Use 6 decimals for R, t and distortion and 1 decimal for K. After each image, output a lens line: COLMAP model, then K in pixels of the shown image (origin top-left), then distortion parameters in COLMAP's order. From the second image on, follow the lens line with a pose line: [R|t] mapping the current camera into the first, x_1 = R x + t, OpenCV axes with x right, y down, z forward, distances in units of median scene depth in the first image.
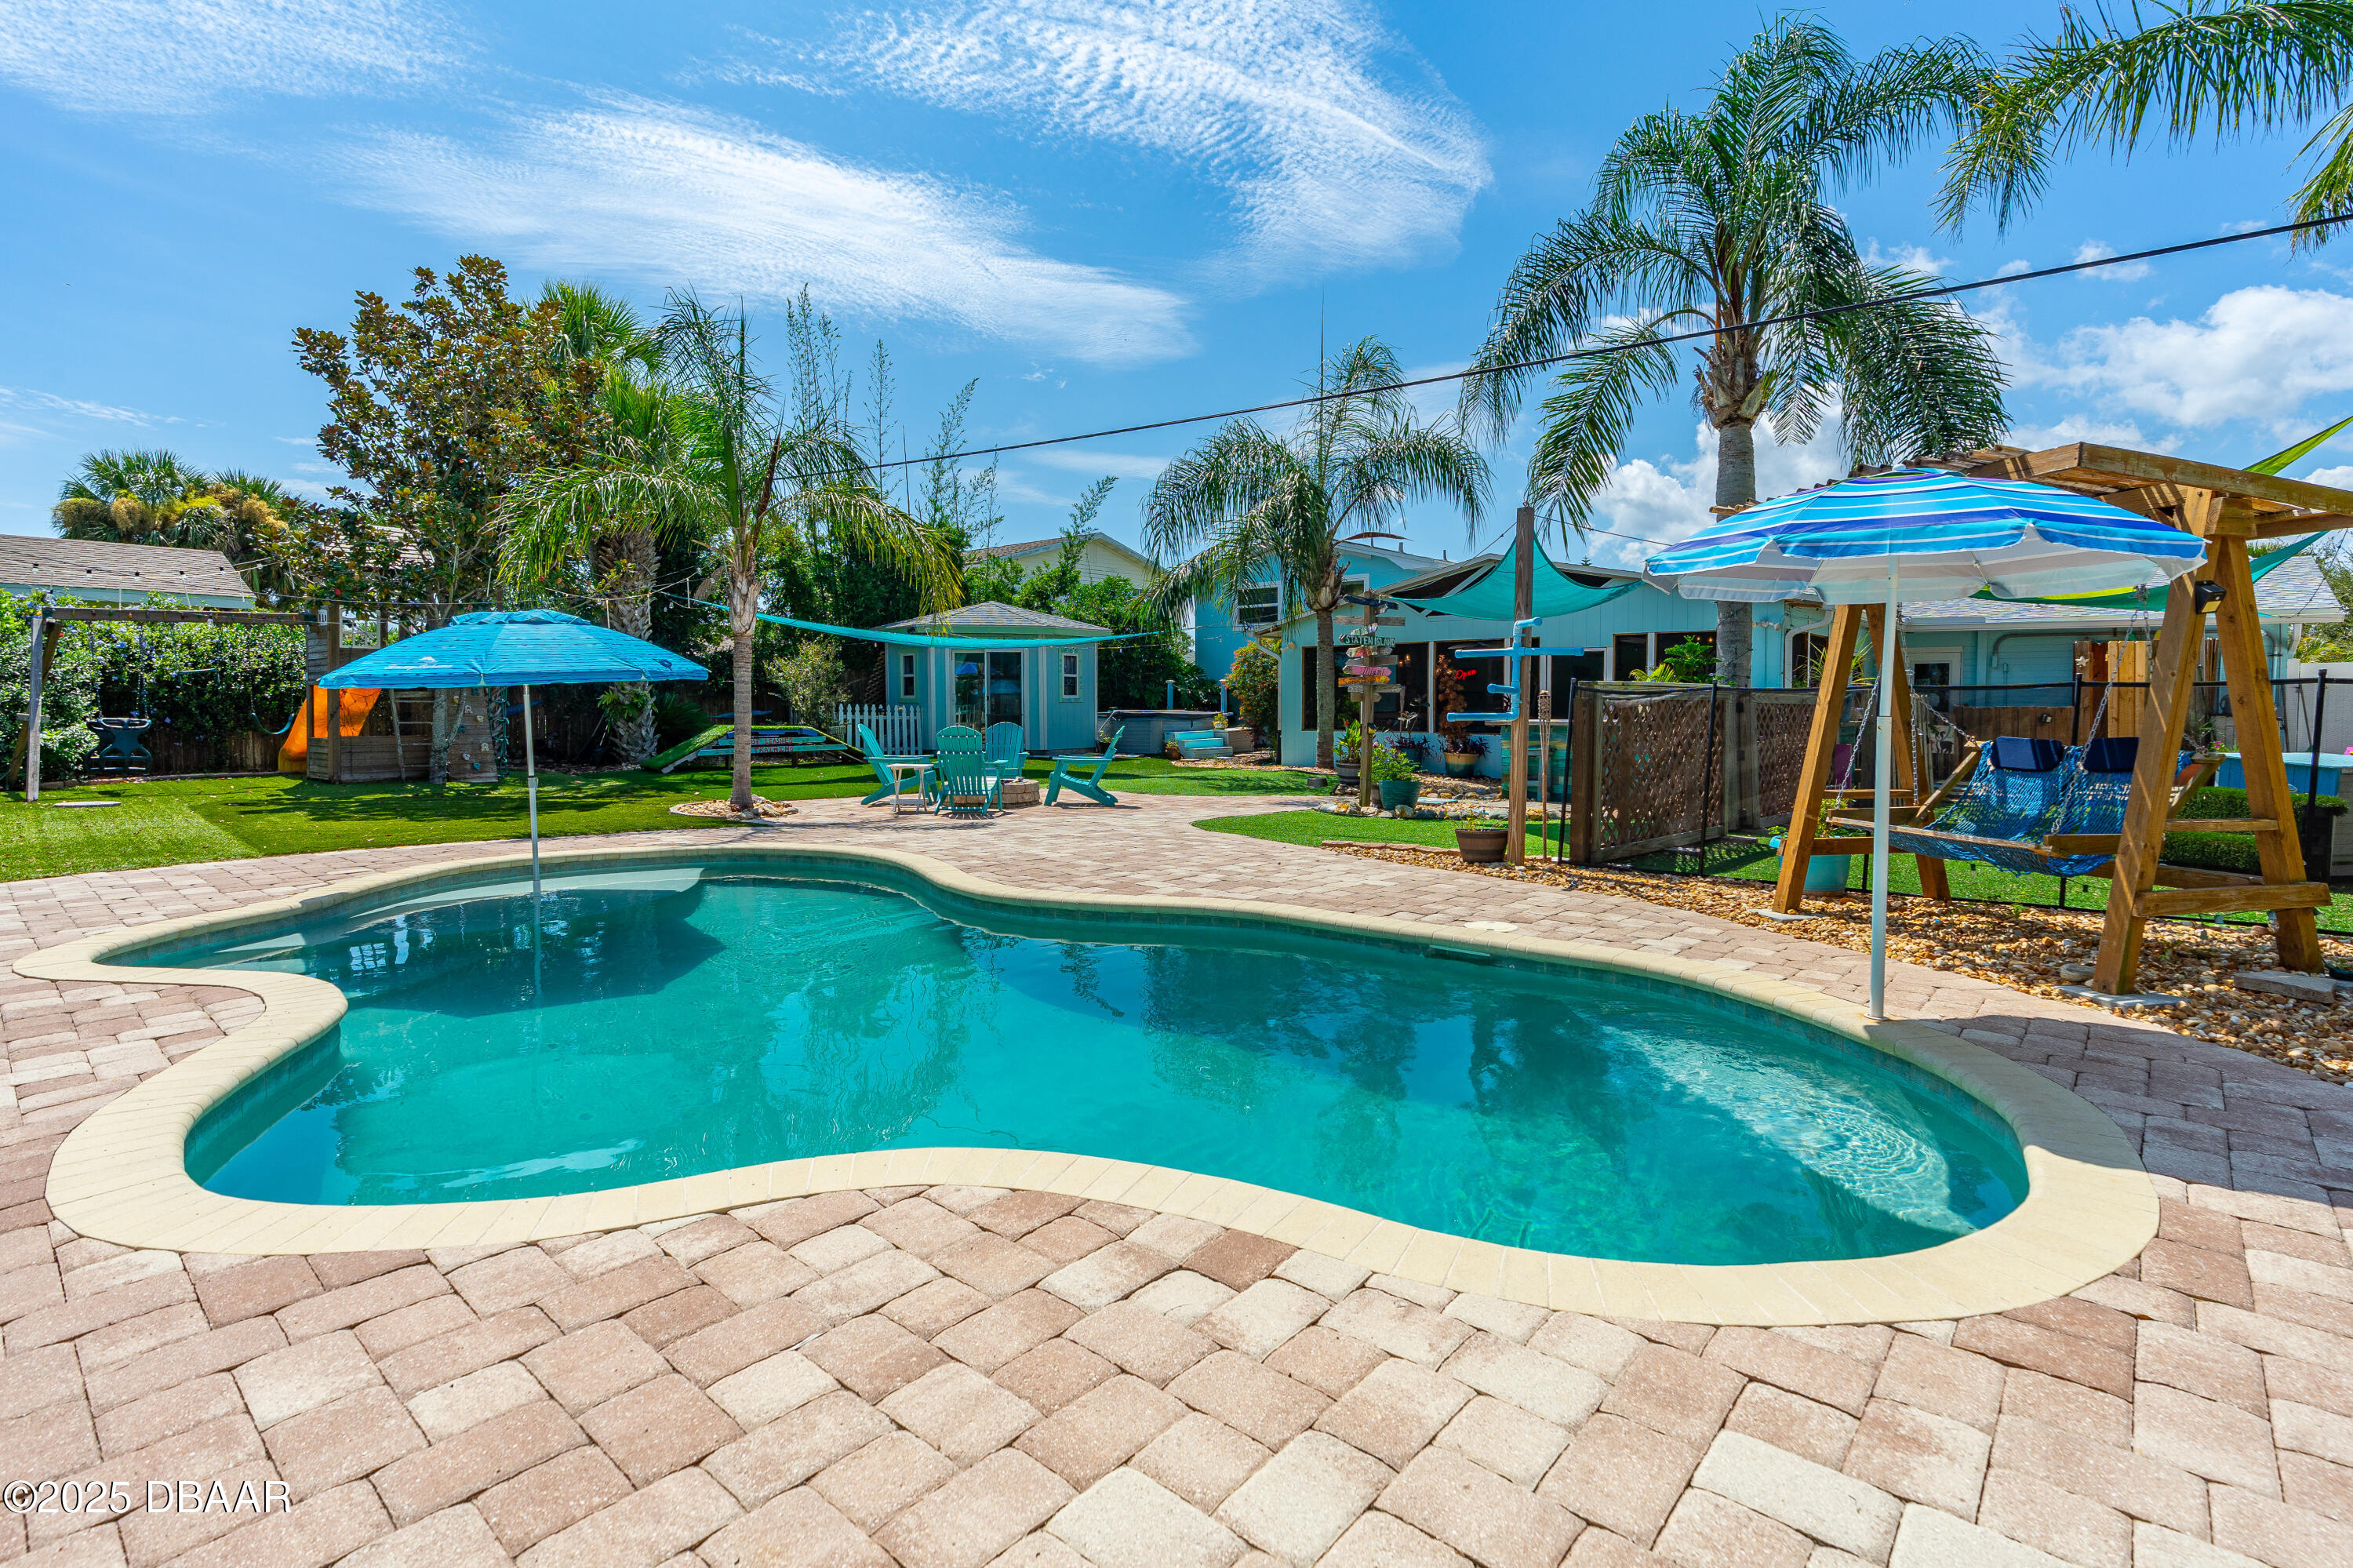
lens RADIAL K [[1087.2, 0, 1179.5], [0, 1087.2, 742.5], [0, 0, 1]] dist [-0.001372, 0.000206]
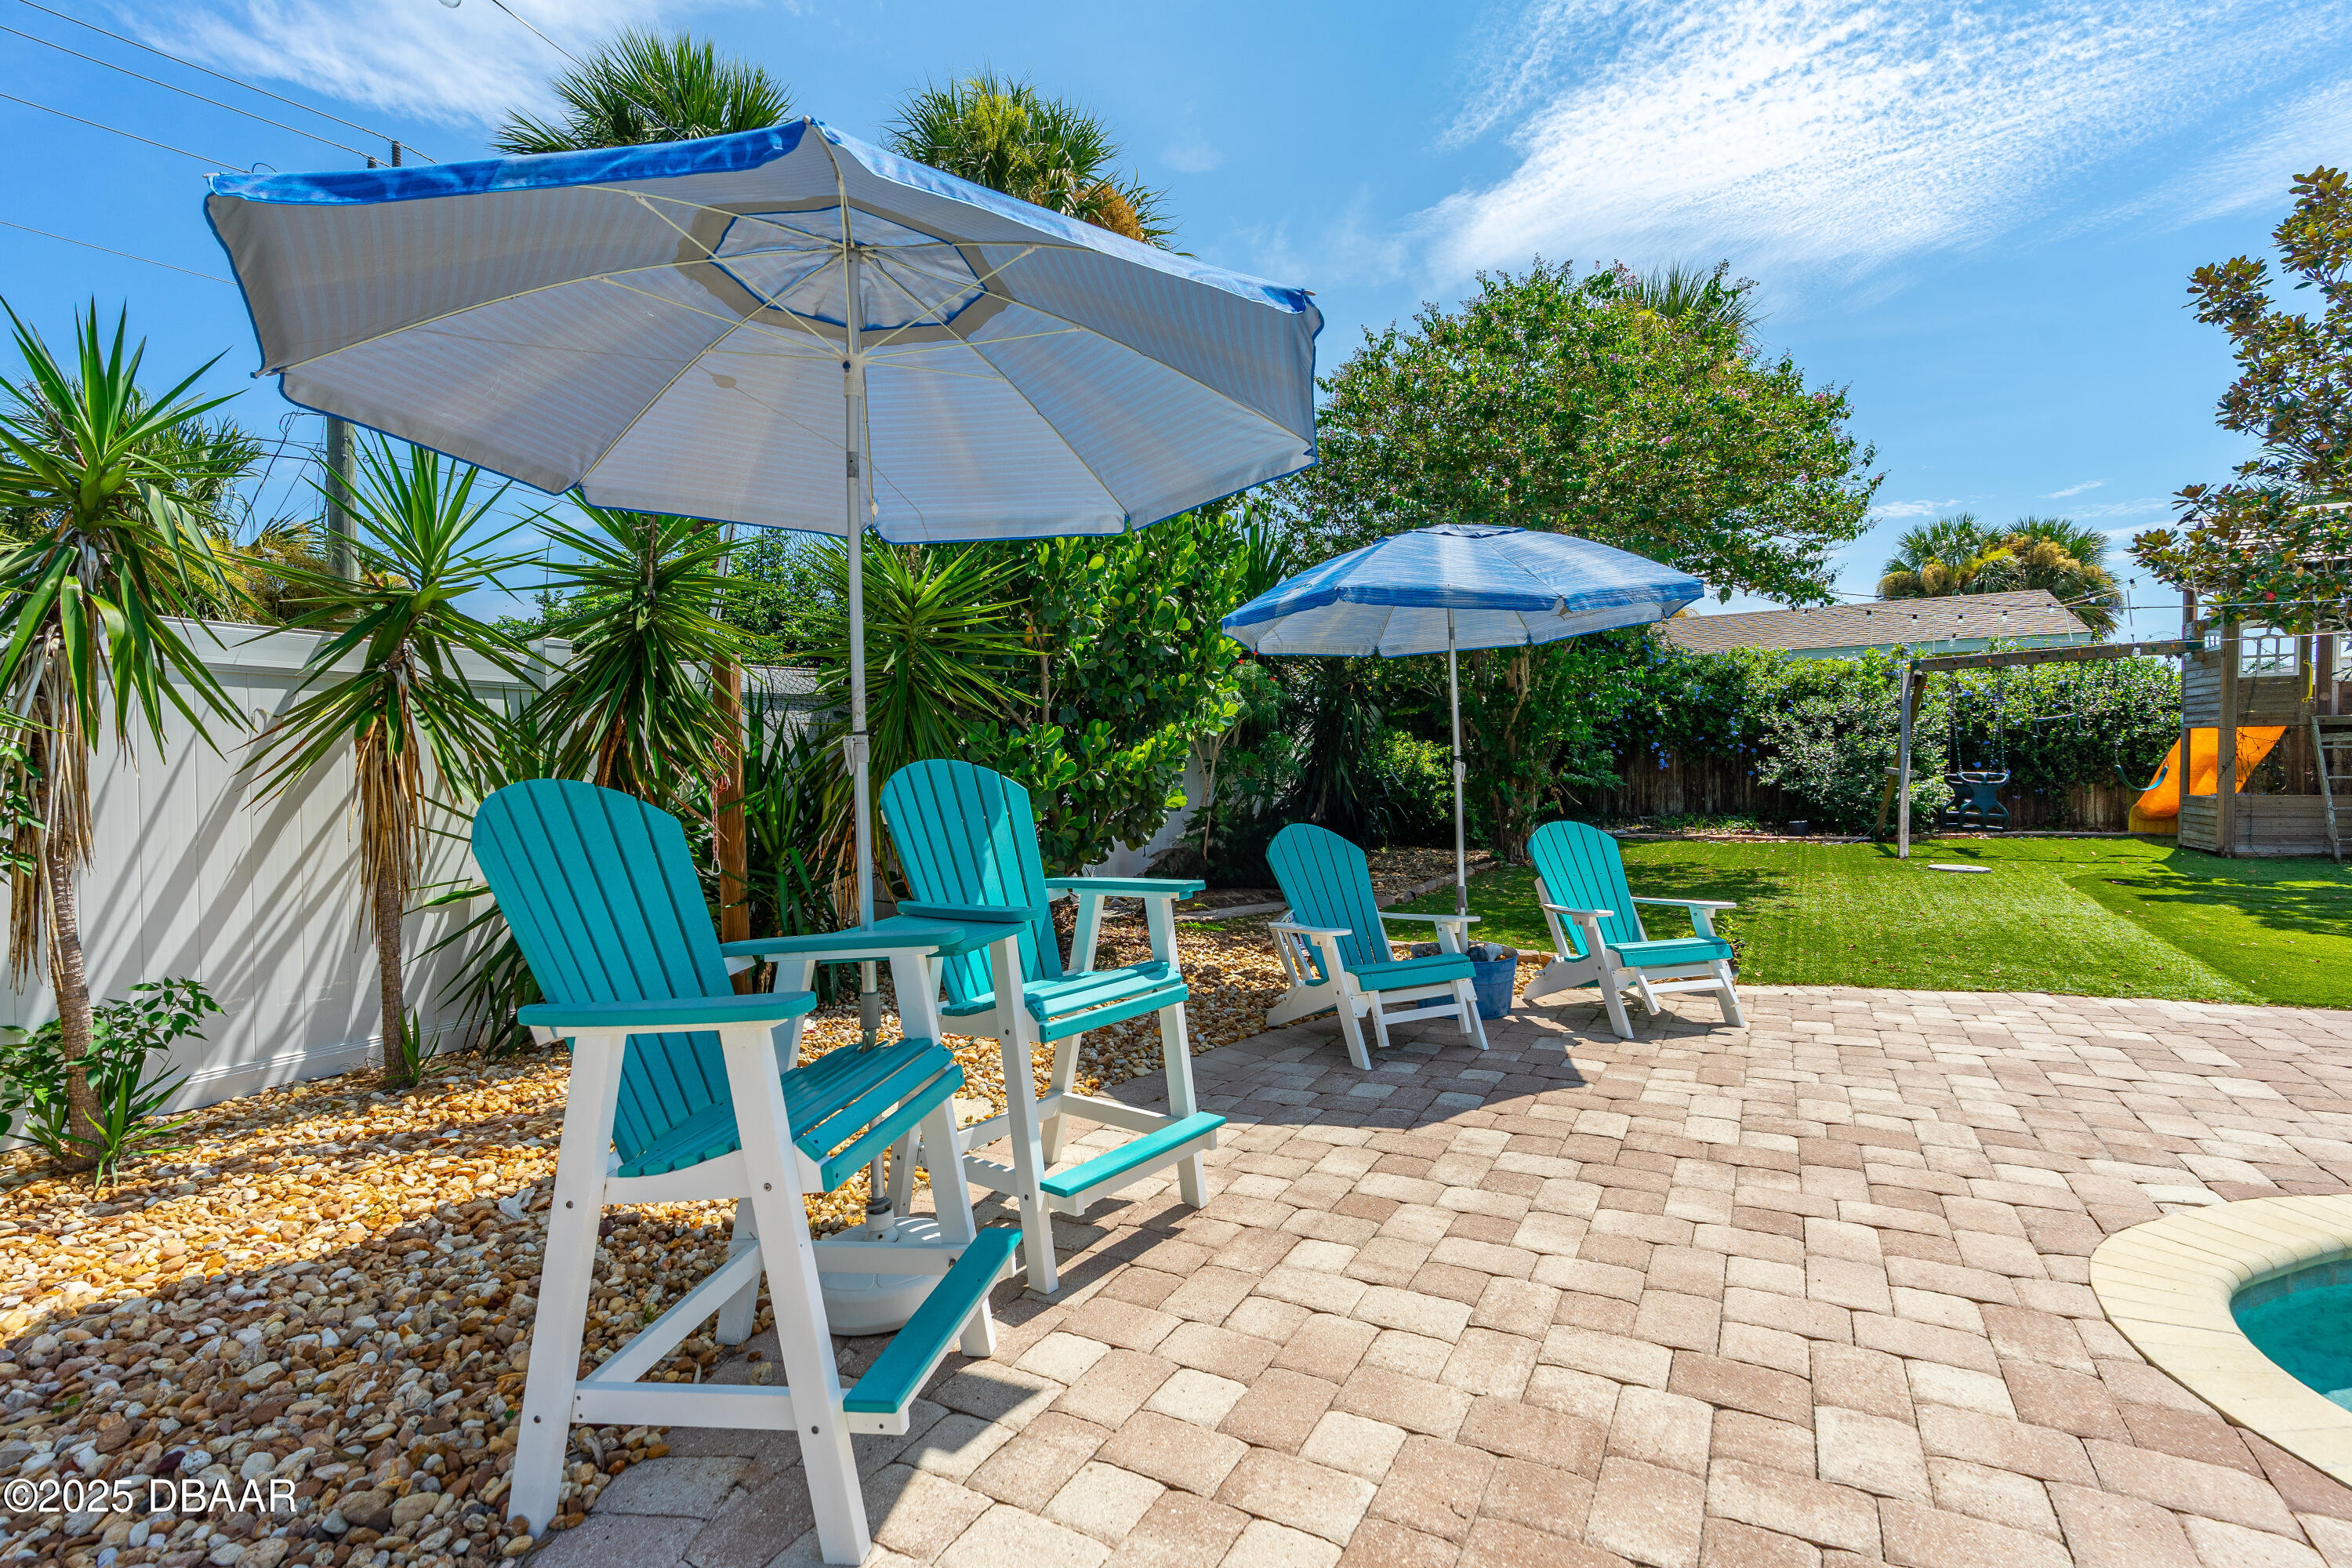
lens RADIAL K [[1107.7, 0, 1194.8], [0, 1107.7, 776.5], [0, 0, 1]] dist [-0.000859, 0.012453]
pose [[0.219630, 0.006517, -0.975561, -0.157299], [-0.014398, 0.999890, 0.003438, -0.009891], [0.975477, 0.013291, 0.219700, 0.110547]]
